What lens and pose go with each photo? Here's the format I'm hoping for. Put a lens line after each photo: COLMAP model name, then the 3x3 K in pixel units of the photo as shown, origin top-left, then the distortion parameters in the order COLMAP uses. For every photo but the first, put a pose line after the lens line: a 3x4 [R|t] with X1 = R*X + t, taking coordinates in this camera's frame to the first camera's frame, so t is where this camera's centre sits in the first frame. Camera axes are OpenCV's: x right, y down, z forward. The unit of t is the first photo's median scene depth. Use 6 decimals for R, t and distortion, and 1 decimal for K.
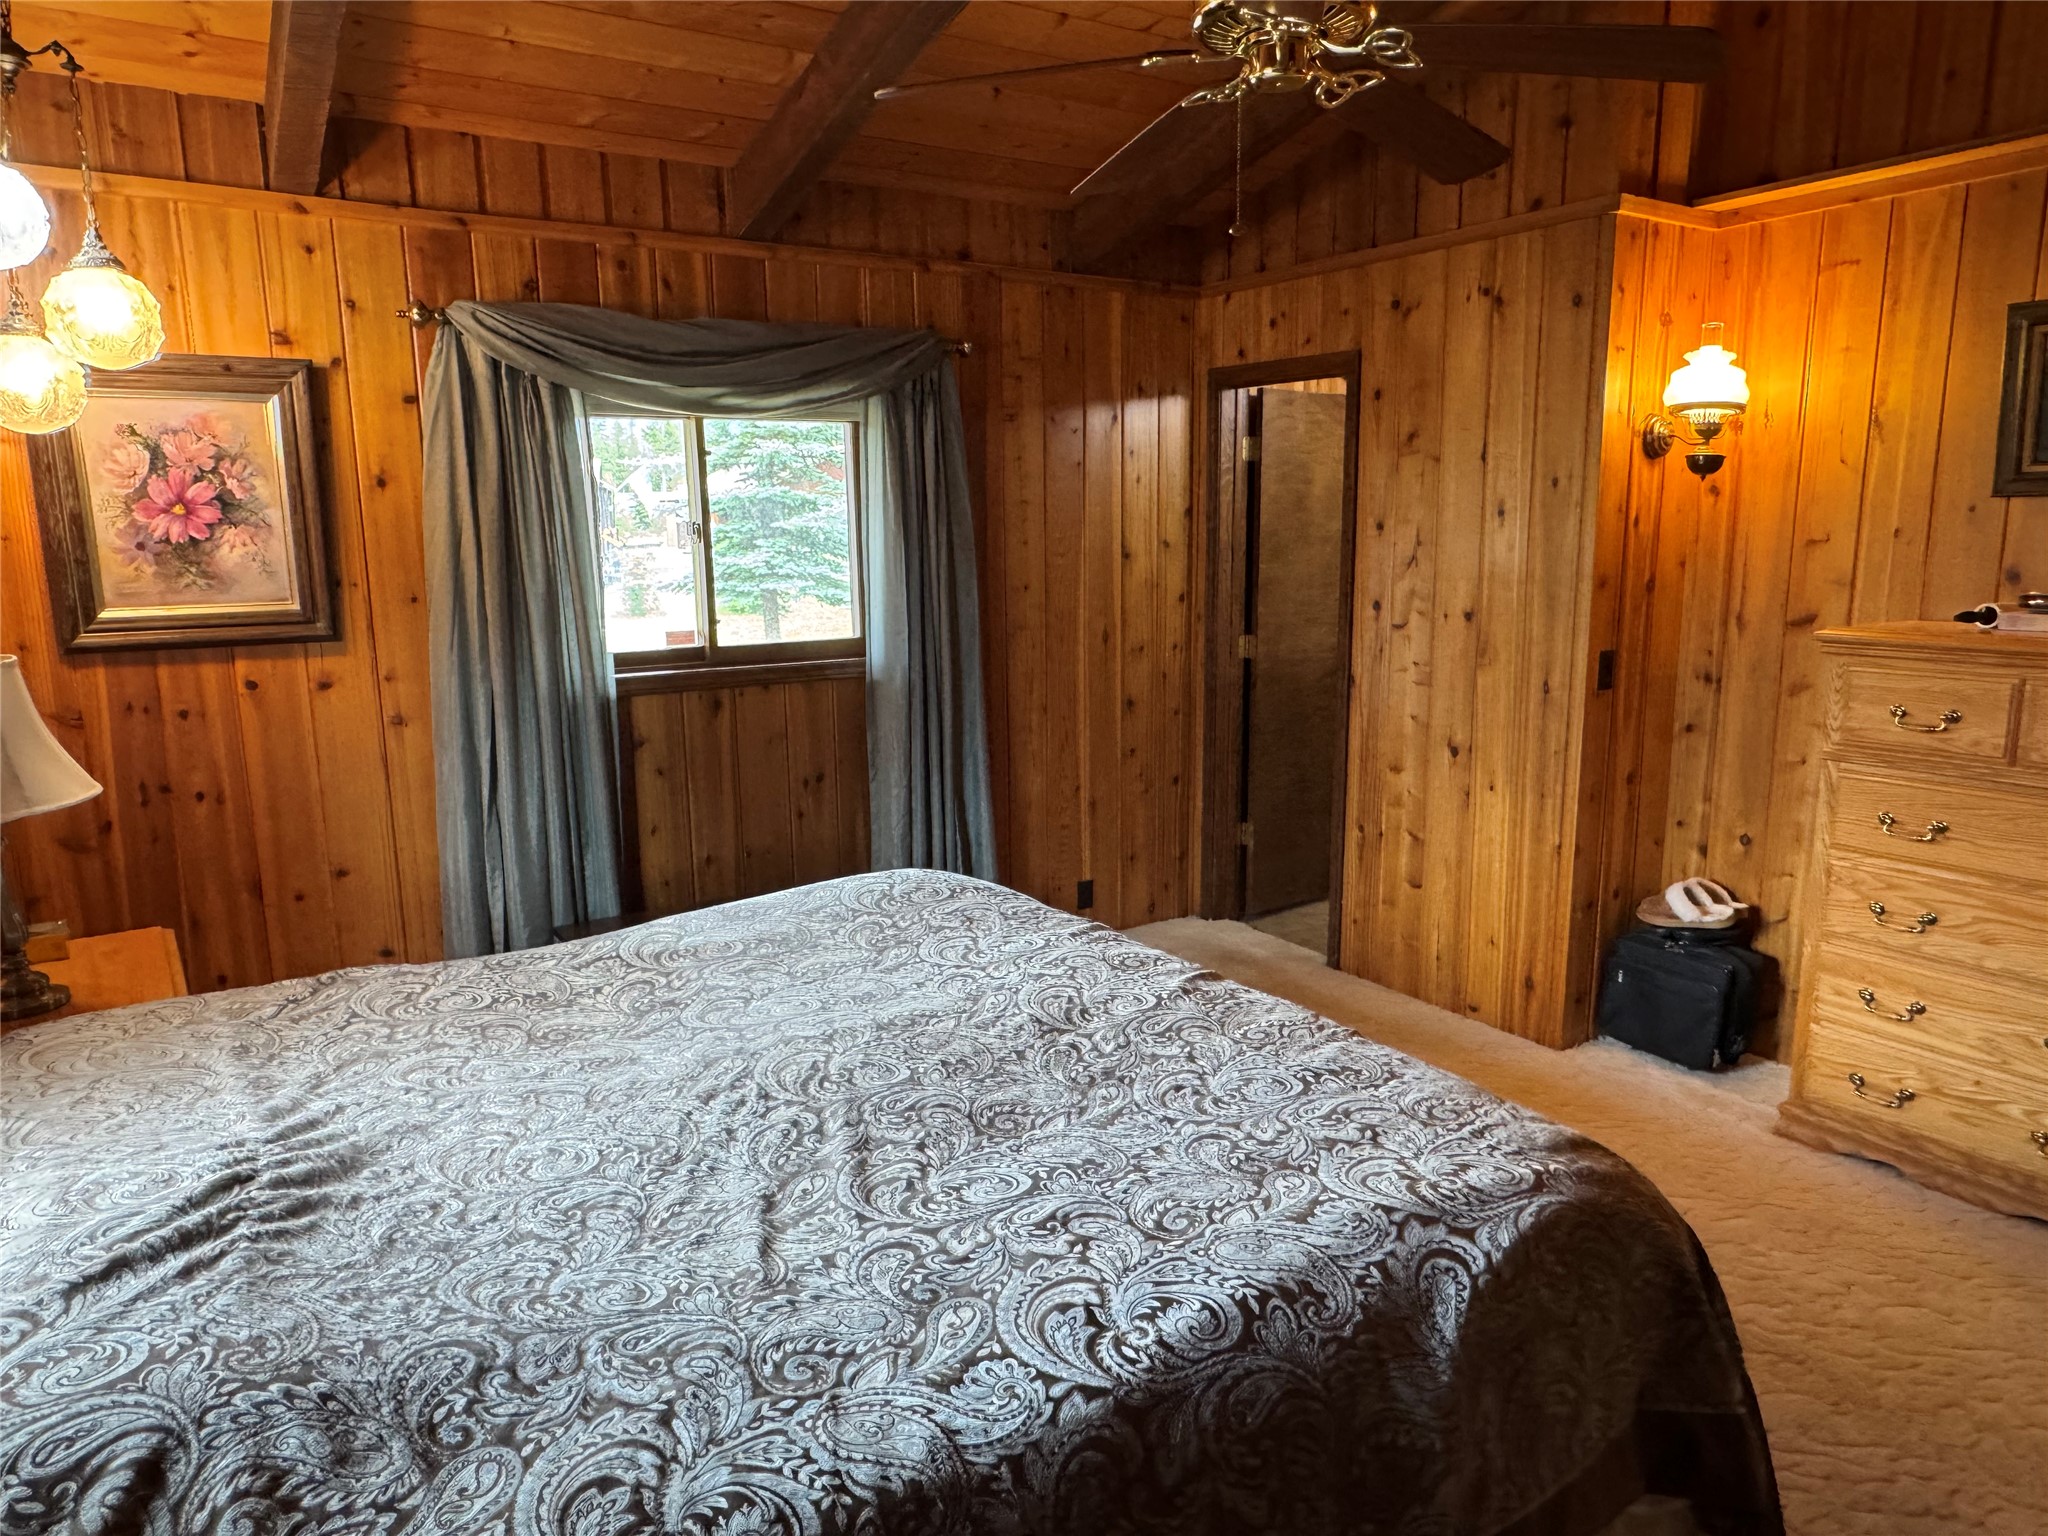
lens RADIAL K [[1331.7, 0, 1026.0], [0, 1331.7, 772.0], [0, 0, 1]] dist [0.005140, 0.002936]
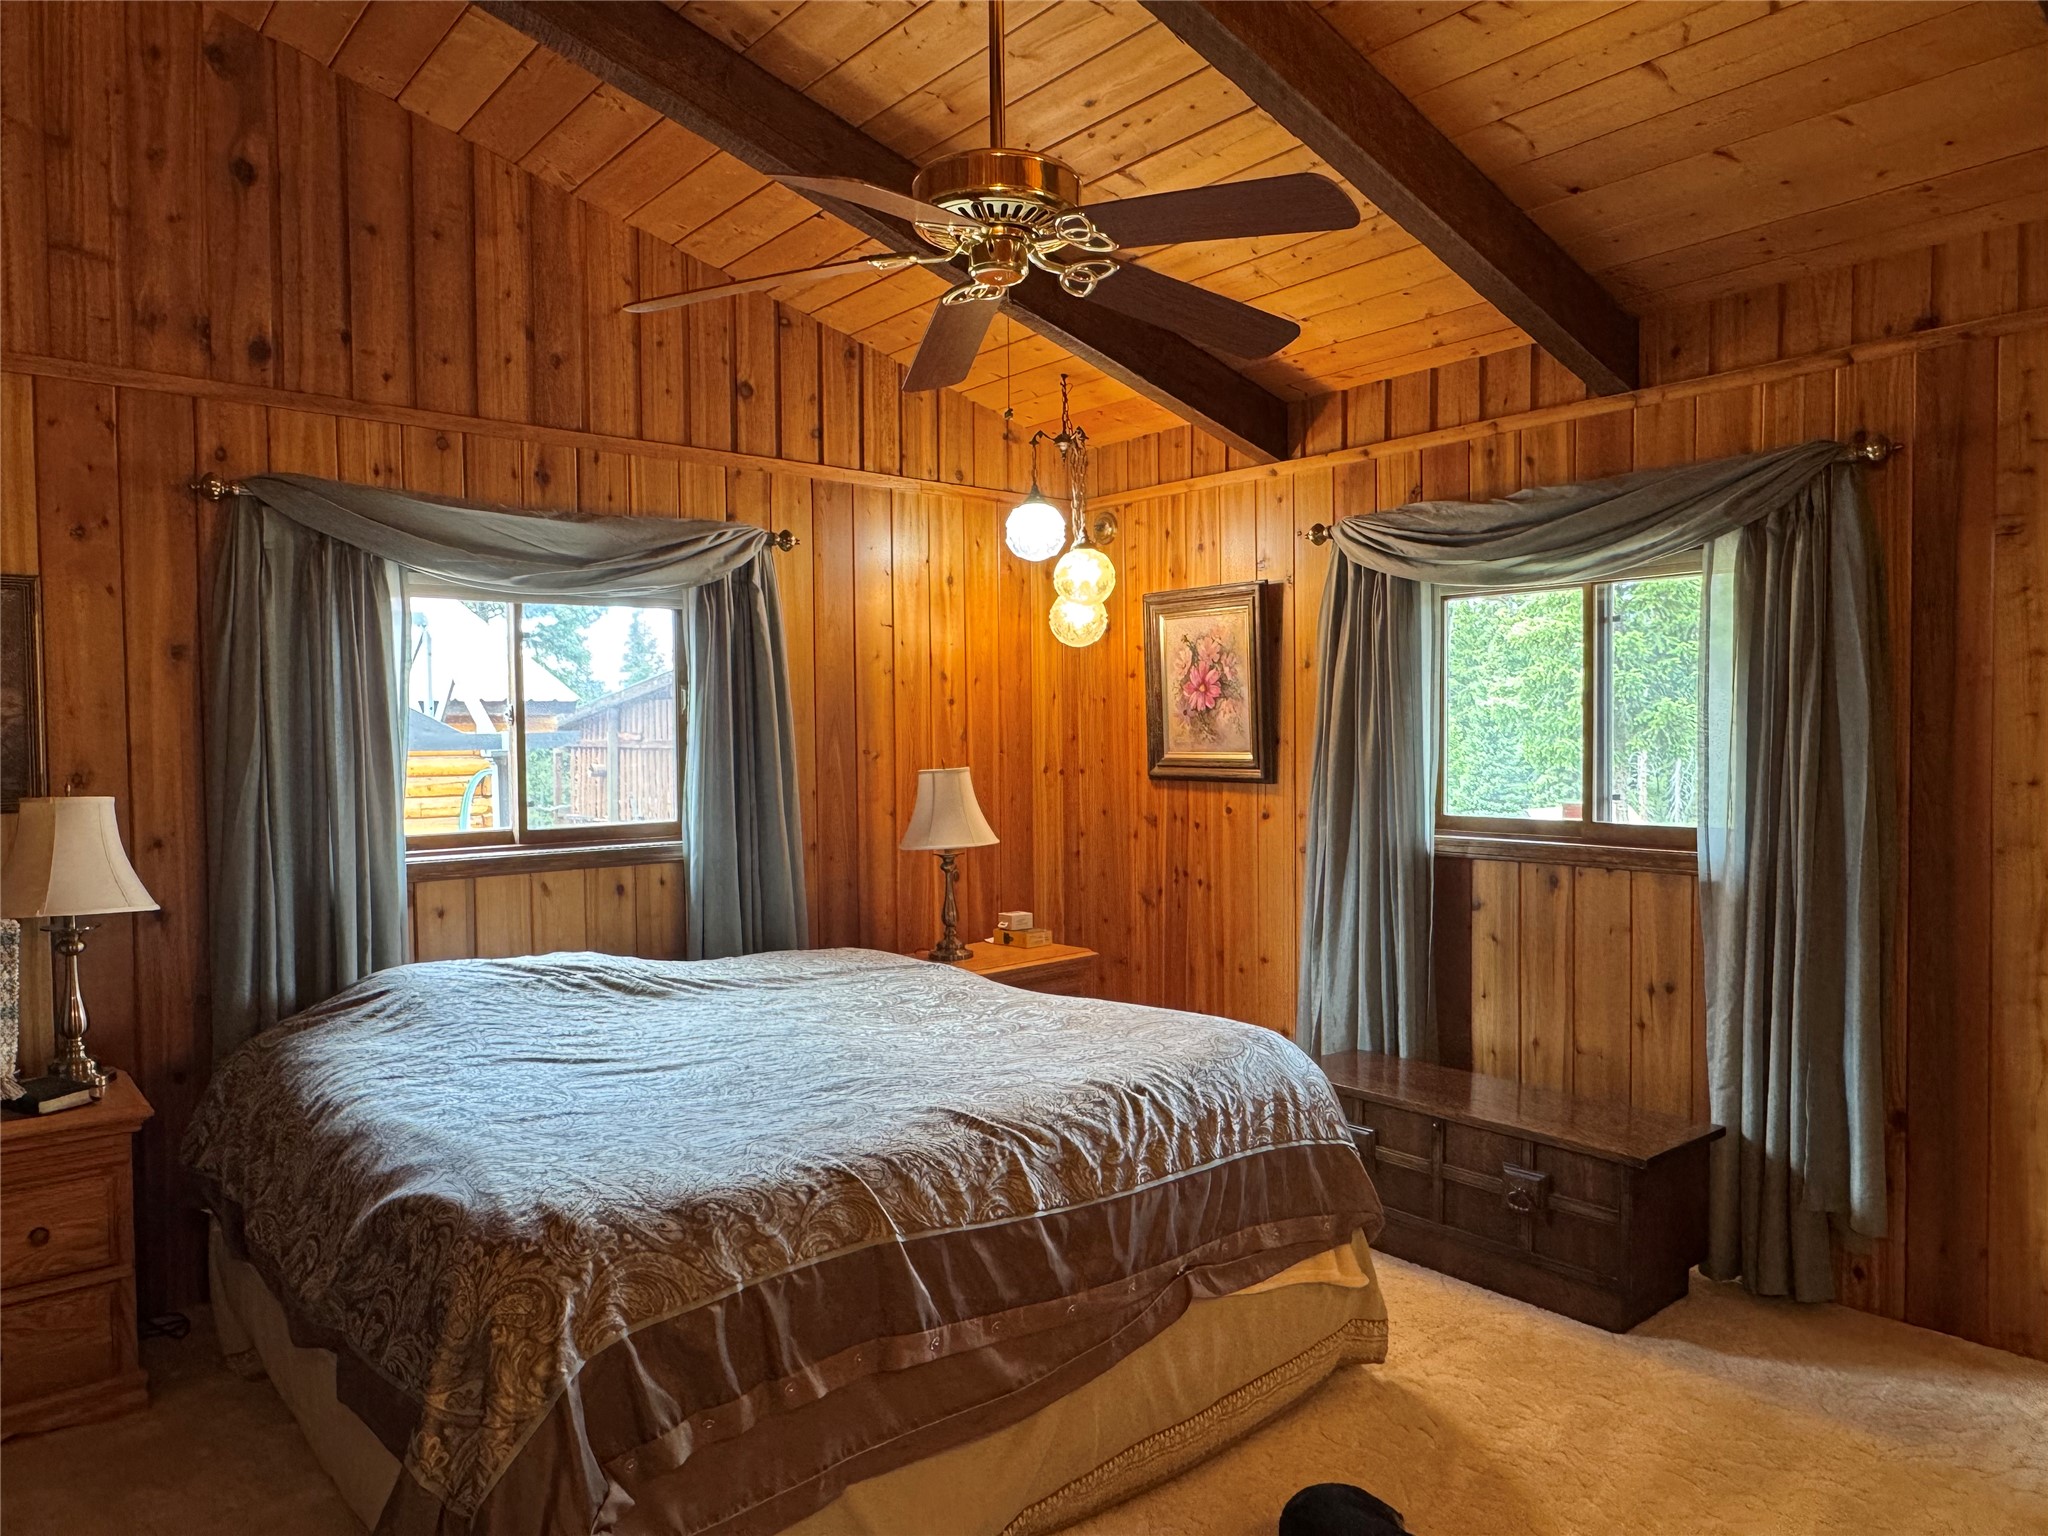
lens RADIAL K [[1331.7, 0, 1022.7], [0, 1331.7, 763.3], [0, 0, 1]] dist [0.005140, 0.002936]
pose [[0.137540, 0.043292, -0.989550, 0.775578], [-0.171567, 0.984985, 0.019246, -0.103379], [0.975524, 0.167127, 0.142902, 0.578538]]
